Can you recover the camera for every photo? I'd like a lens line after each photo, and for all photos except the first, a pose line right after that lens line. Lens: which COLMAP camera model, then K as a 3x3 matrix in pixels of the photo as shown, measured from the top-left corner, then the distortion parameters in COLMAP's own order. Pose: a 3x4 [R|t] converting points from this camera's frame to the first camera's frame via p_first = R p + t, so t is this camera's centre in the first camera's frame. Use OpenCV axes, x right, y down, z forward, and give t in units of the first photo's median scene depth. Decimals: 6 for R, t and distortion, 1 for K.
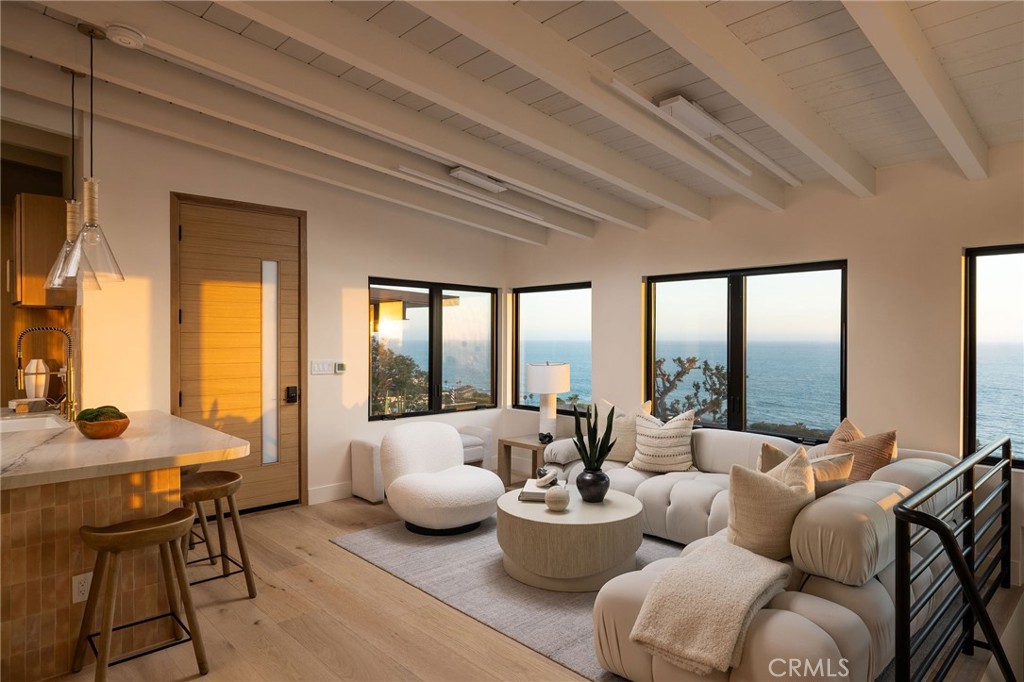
lens RADIAL K [[612.7, 0, 504.1], [0, 612.7, 344.9], [0, 0, 1]] dist [0.008353, 0.000632]
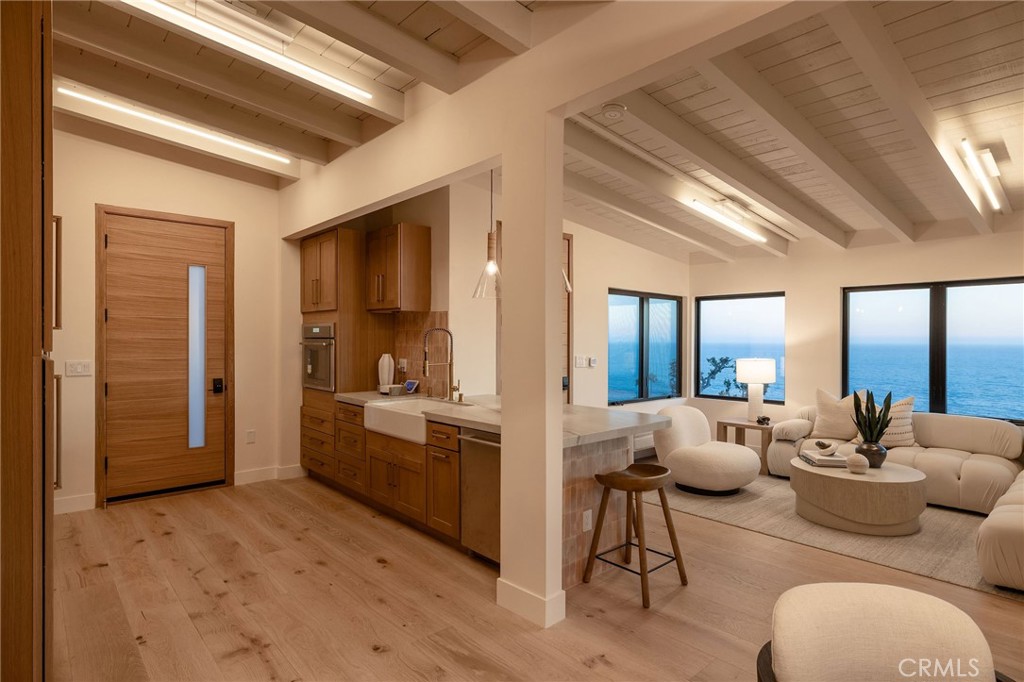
lens RADIAL K [[555.5, 0, 512.9], [0, 555.5, 342.0], [0, 0, 1]] dist [0.011588, -0.000211]
pose [[0.999922, 0.001502, -0.012416, -0.404411], [-0.001607, 0.999963, -0.008410, 0.006815], [0.012403, 0.008429, 0.999888, -0.107844]]
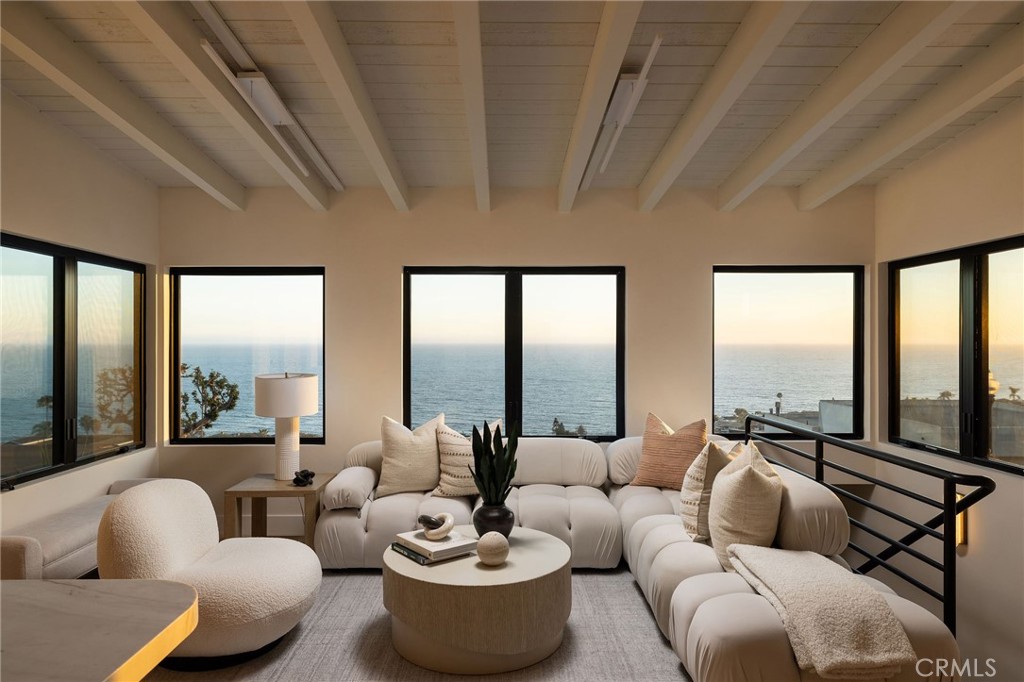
lens RADIAL K [[633.6, 0, 515.5], [0, 633.6, 339.7], [0, 0, 1]] dist [-0.020382, -0.001512]
pose [[0.659521, -0.000585, 0.751686, -0.318161], [0.012394, 0.999872, -0.010096, -0.000404], [-0.751584, 0.015975, 0.659444, 0.314564]]
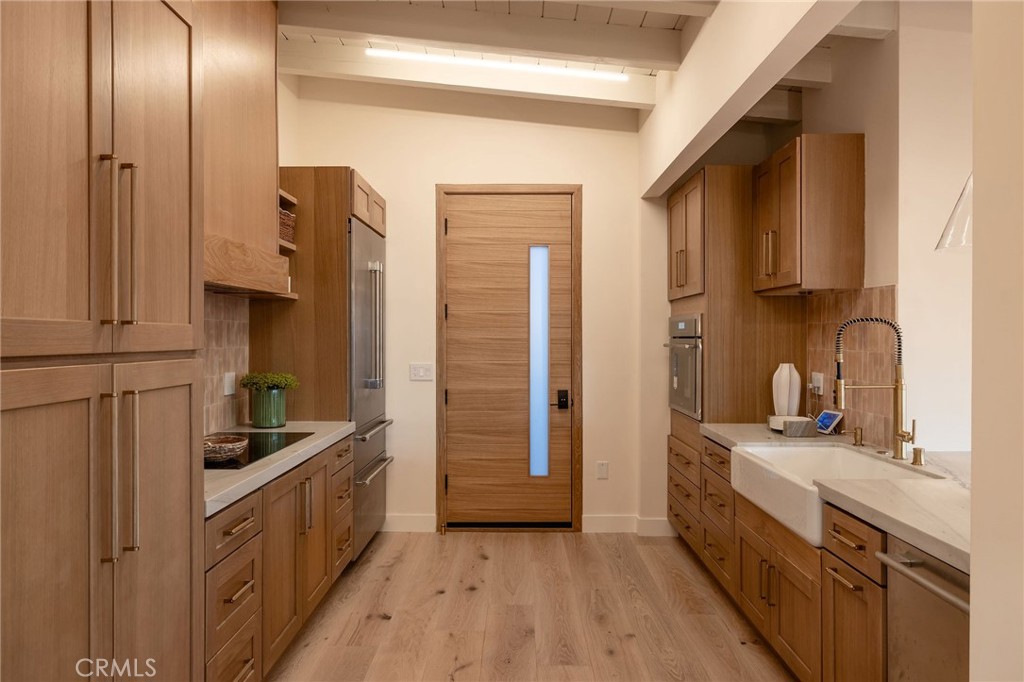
lens RADIAL K [[655.9, 0, 508.5], [0, 655.9, 340.9], [0, 0, 1]] dist [0.002997, -0.001142]
pose [[0.732089, 0.002815, -0.681203, -0.383616], [-0.010055, 0.999927, -0.006675, 0.003794], [0.681135, 0.011736, 0.732064, 0.152299]]
